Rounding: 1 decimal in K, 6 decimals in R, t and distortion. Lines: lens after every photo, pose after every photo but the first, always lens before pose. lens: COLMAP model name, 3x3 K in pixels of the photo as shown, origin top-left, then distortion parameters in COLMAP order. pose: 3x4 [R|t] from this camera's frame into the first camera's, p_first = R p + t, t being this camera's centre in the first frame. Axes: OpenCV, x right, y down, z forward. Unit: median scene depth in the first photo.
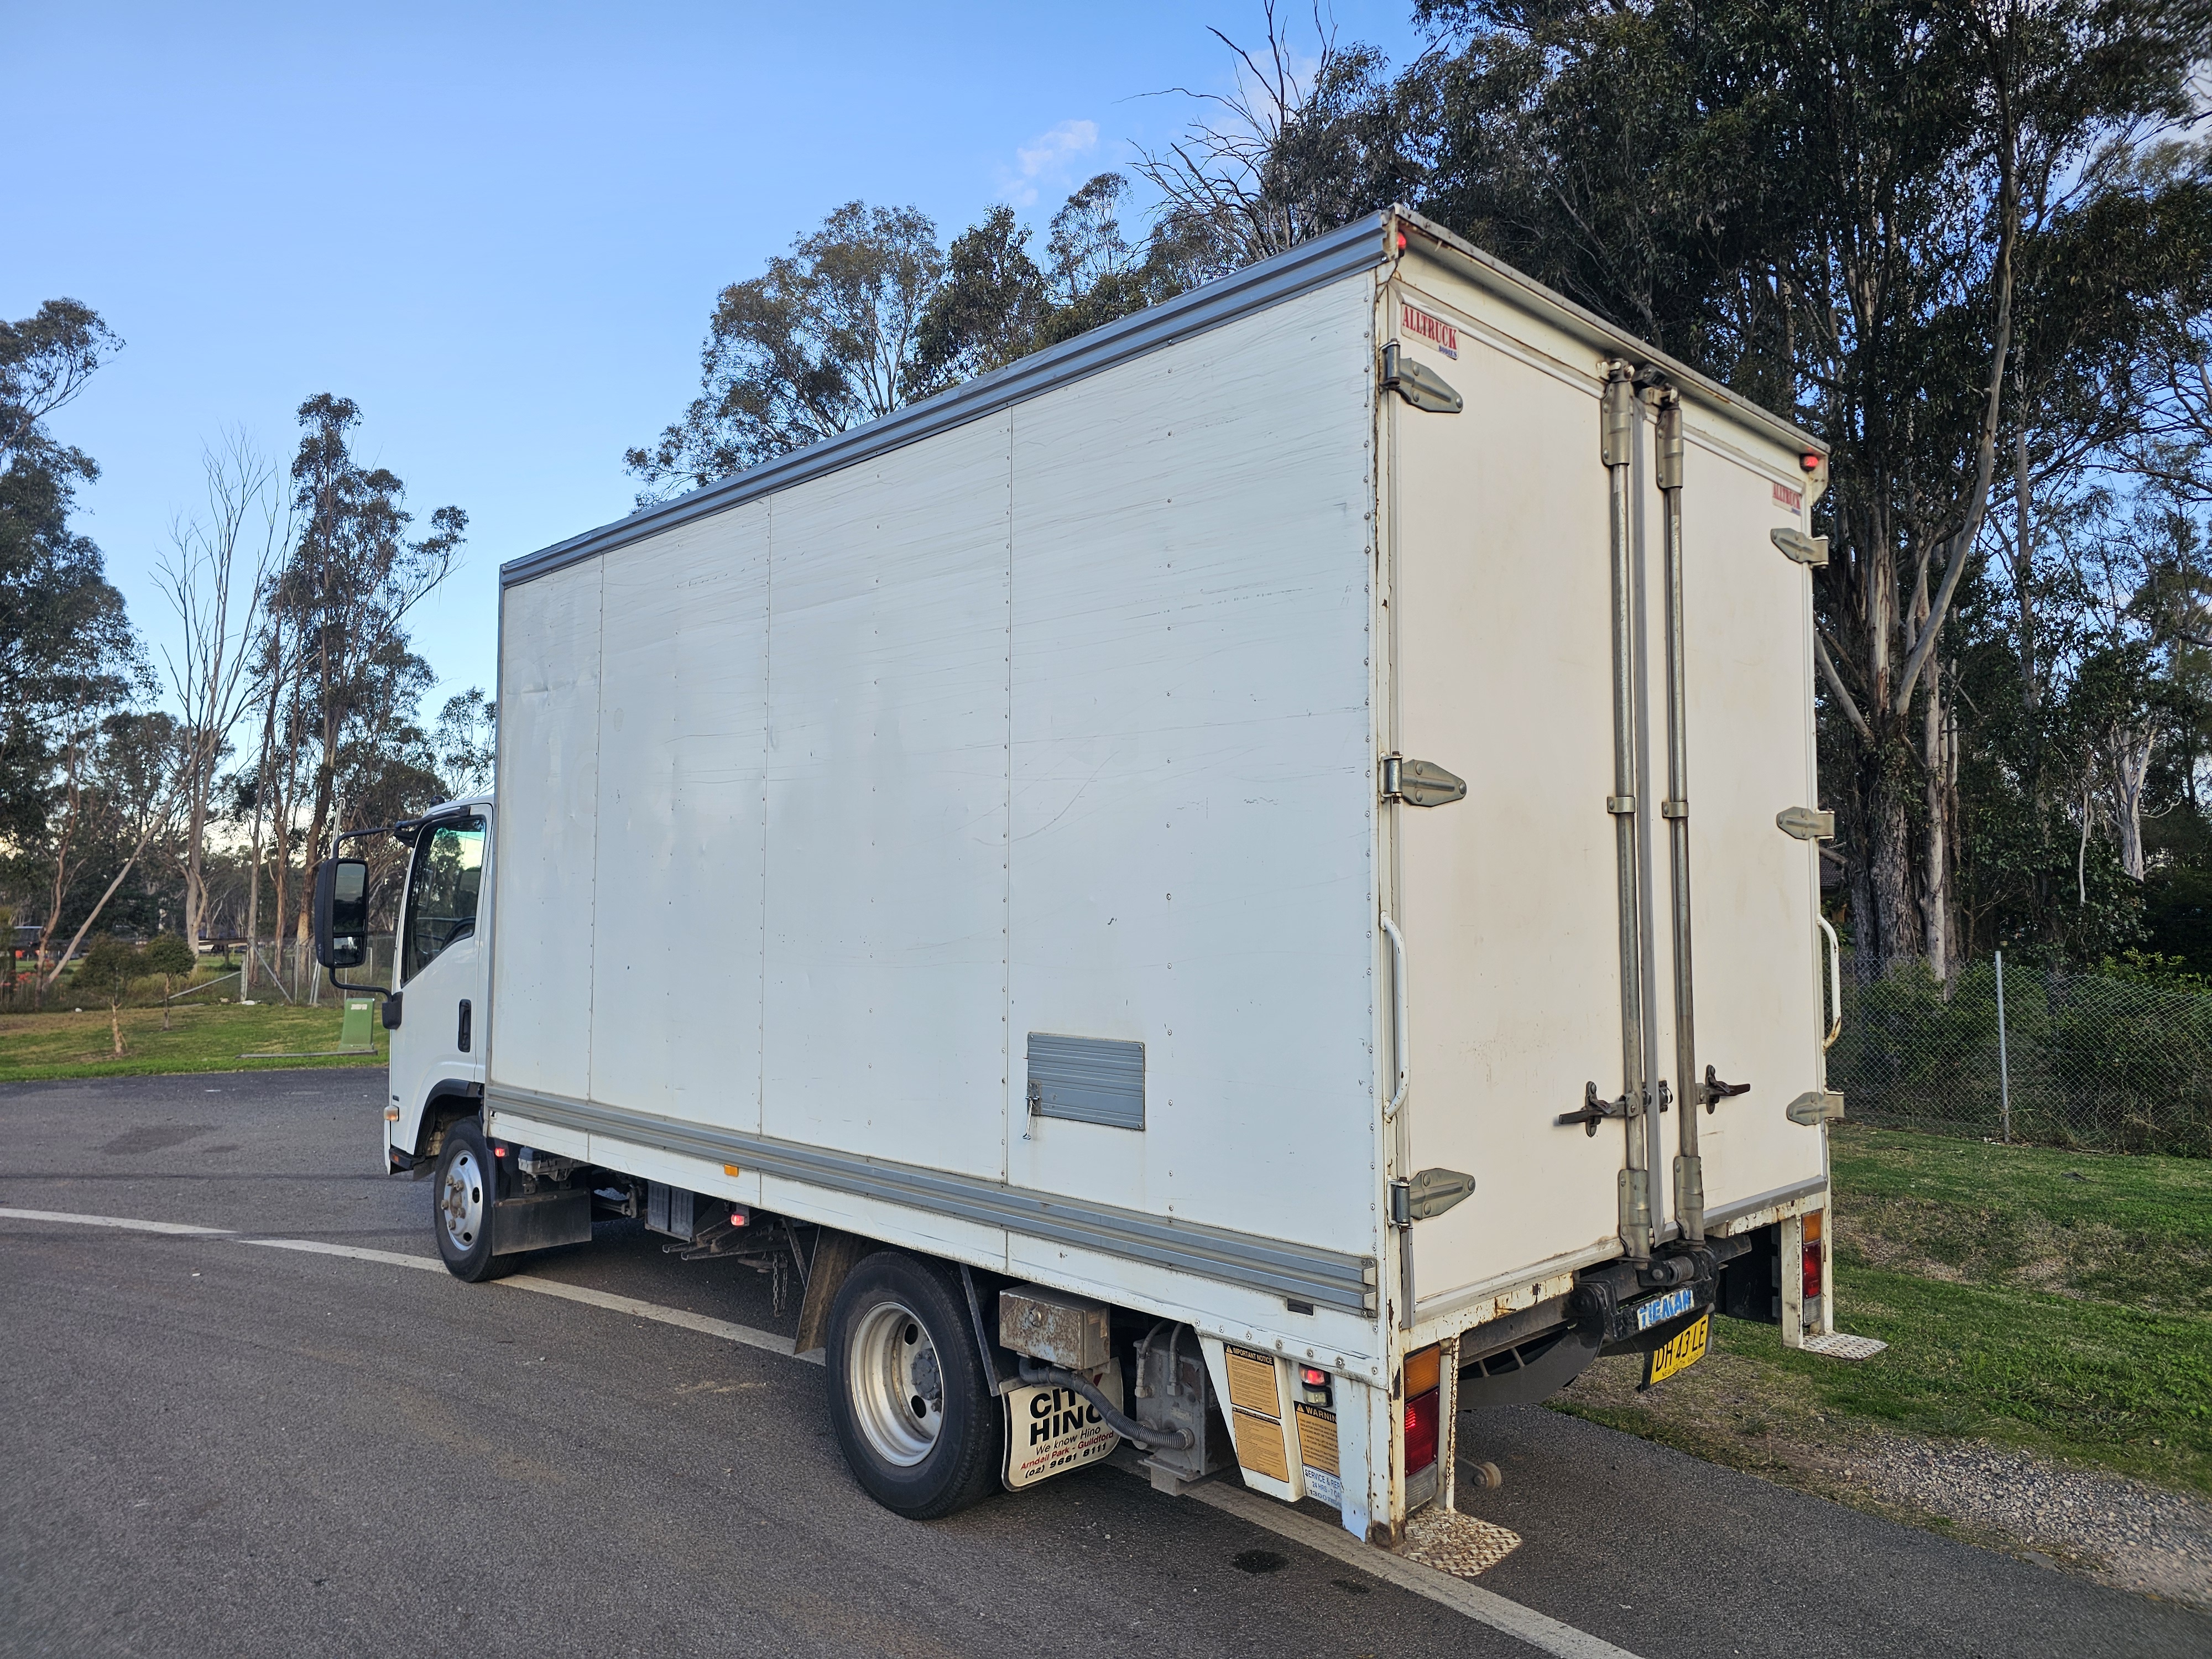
lens RADIAL K [[1478.4, 0, 1102.2], [0, 1478.4, 844.1], [0, 0, 1]] dist [0.055519, -0.040612]
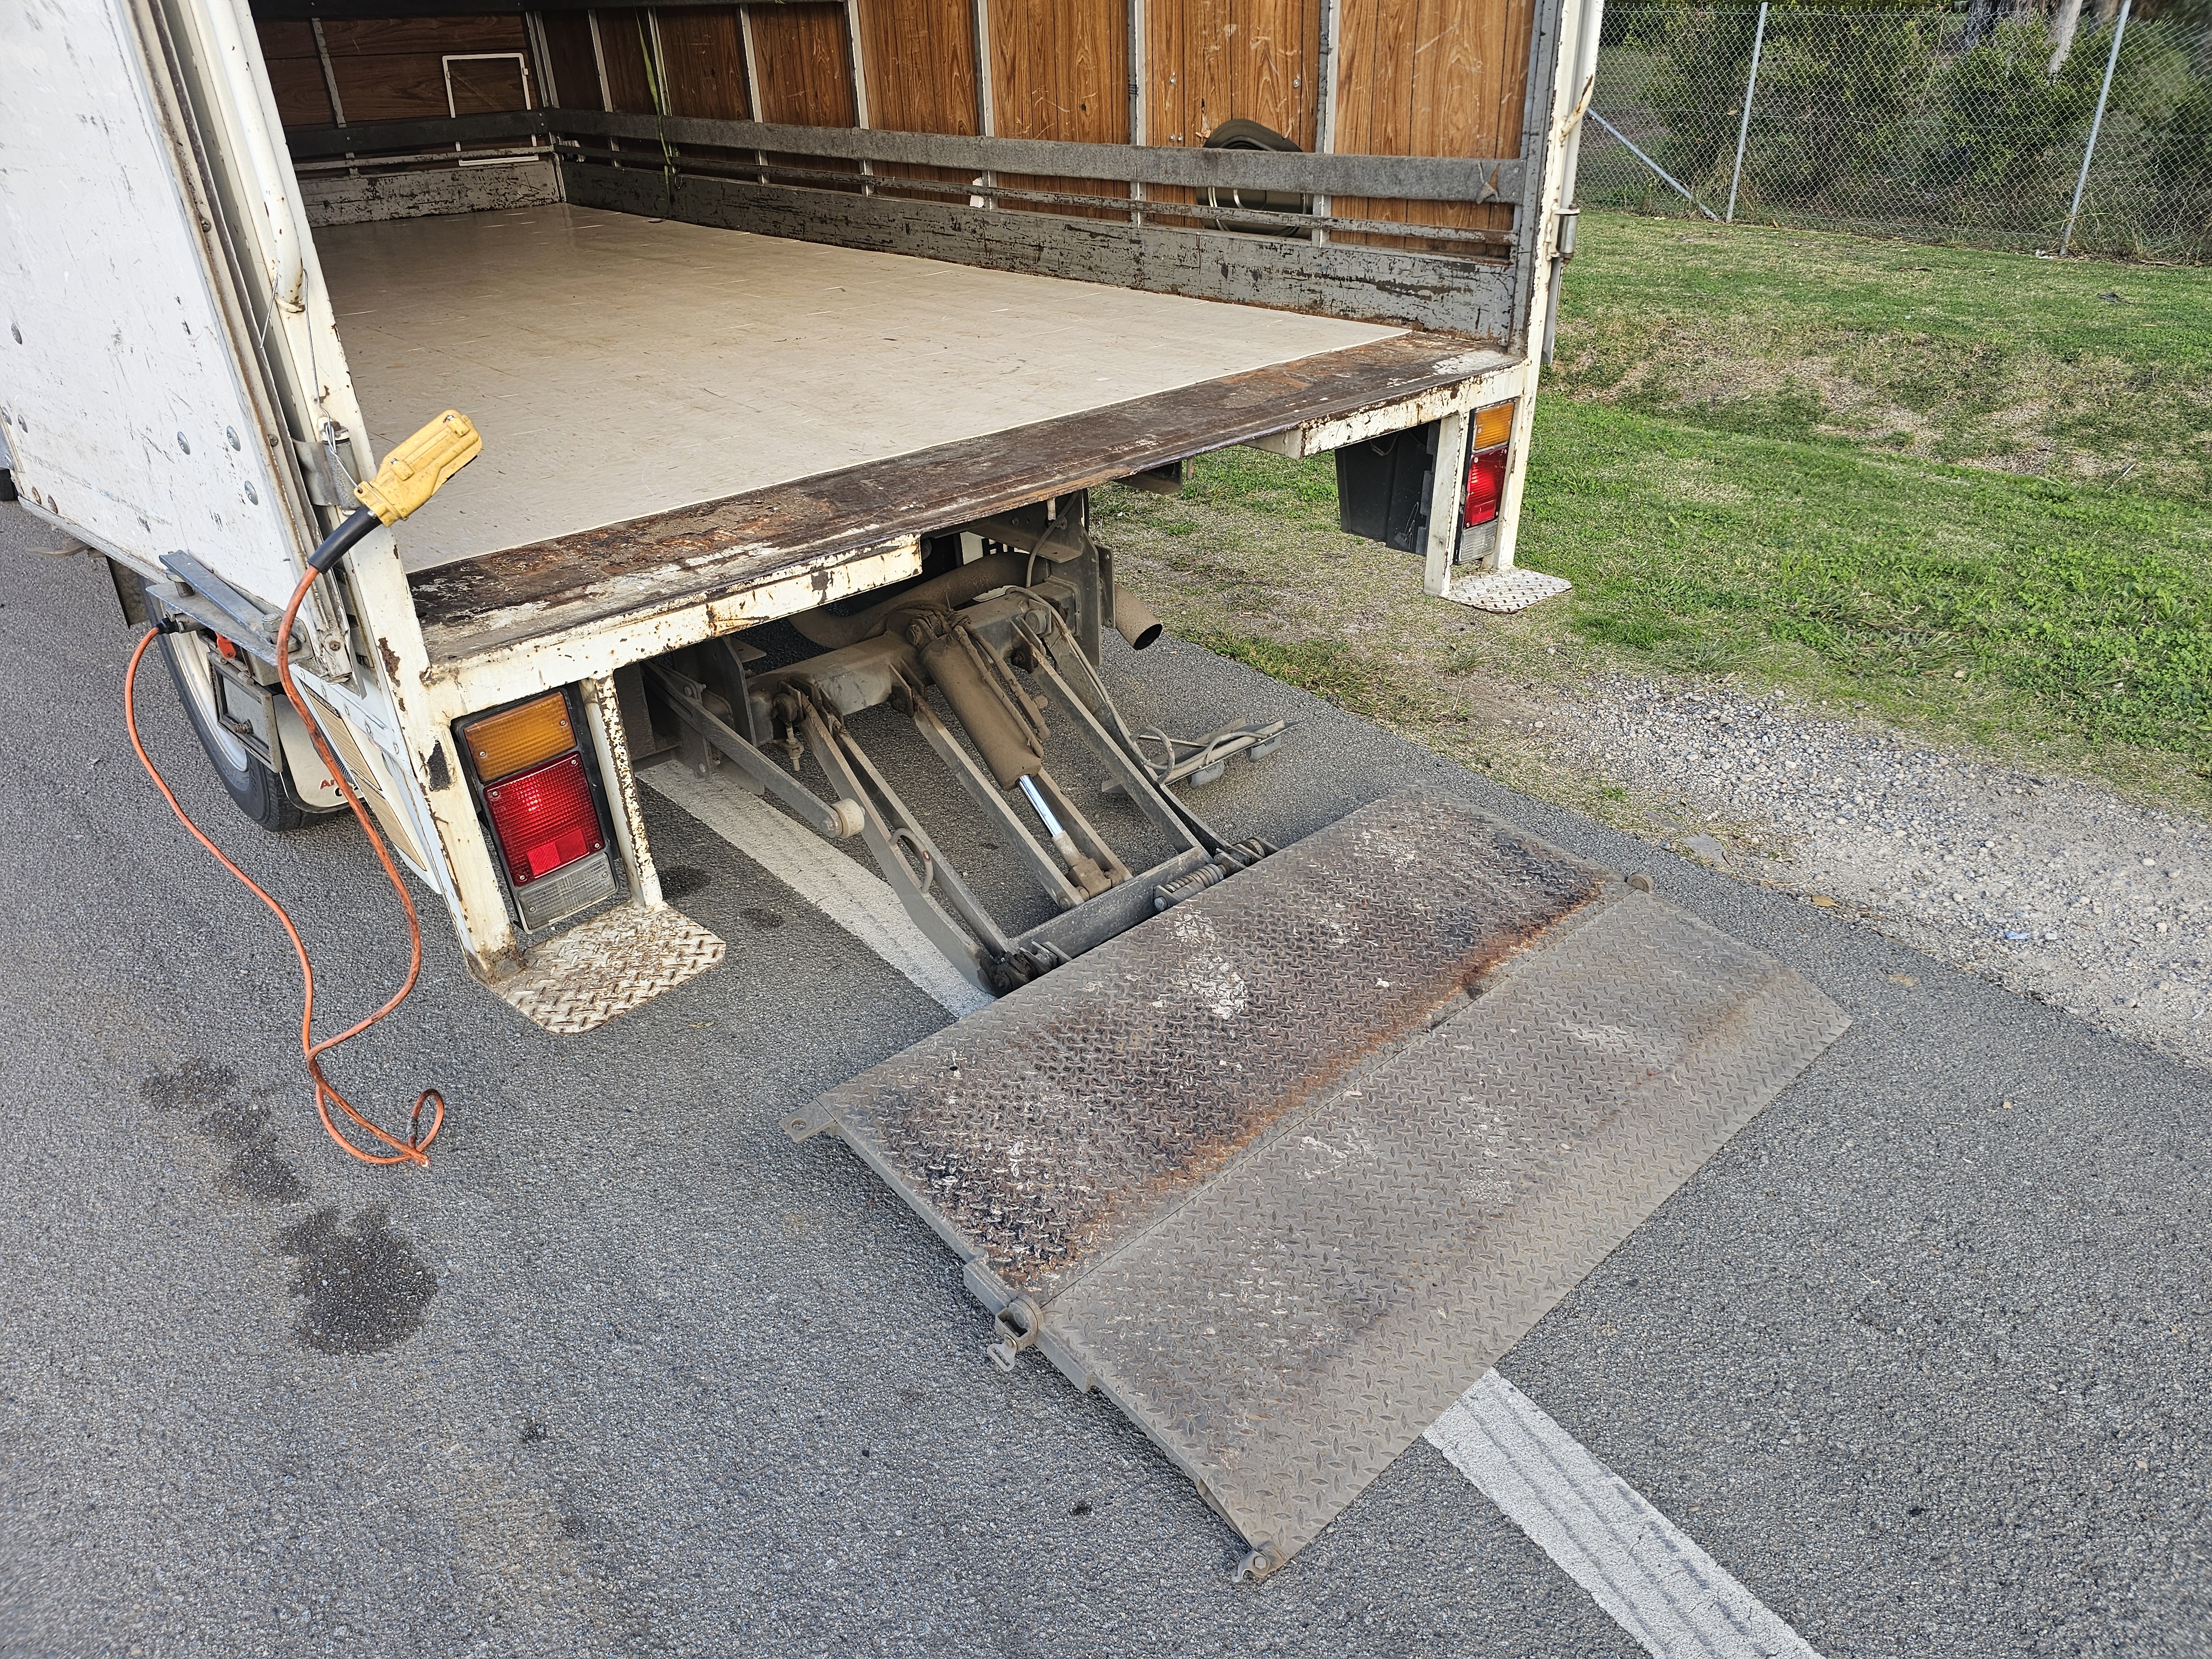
lens RADIAL K [[1478.4, 0, 1102.2], [0, 1478.4, 844.1], [0, 0, 1]] dist [0.055519, -0.040612]
pose [[0.999330, -0.012438, -0.034421, 0.258592], [0.028768, 0.848343, 0.528665, 0.043744], [0.022625, -0.529301, 0.848132, 0.260626]]
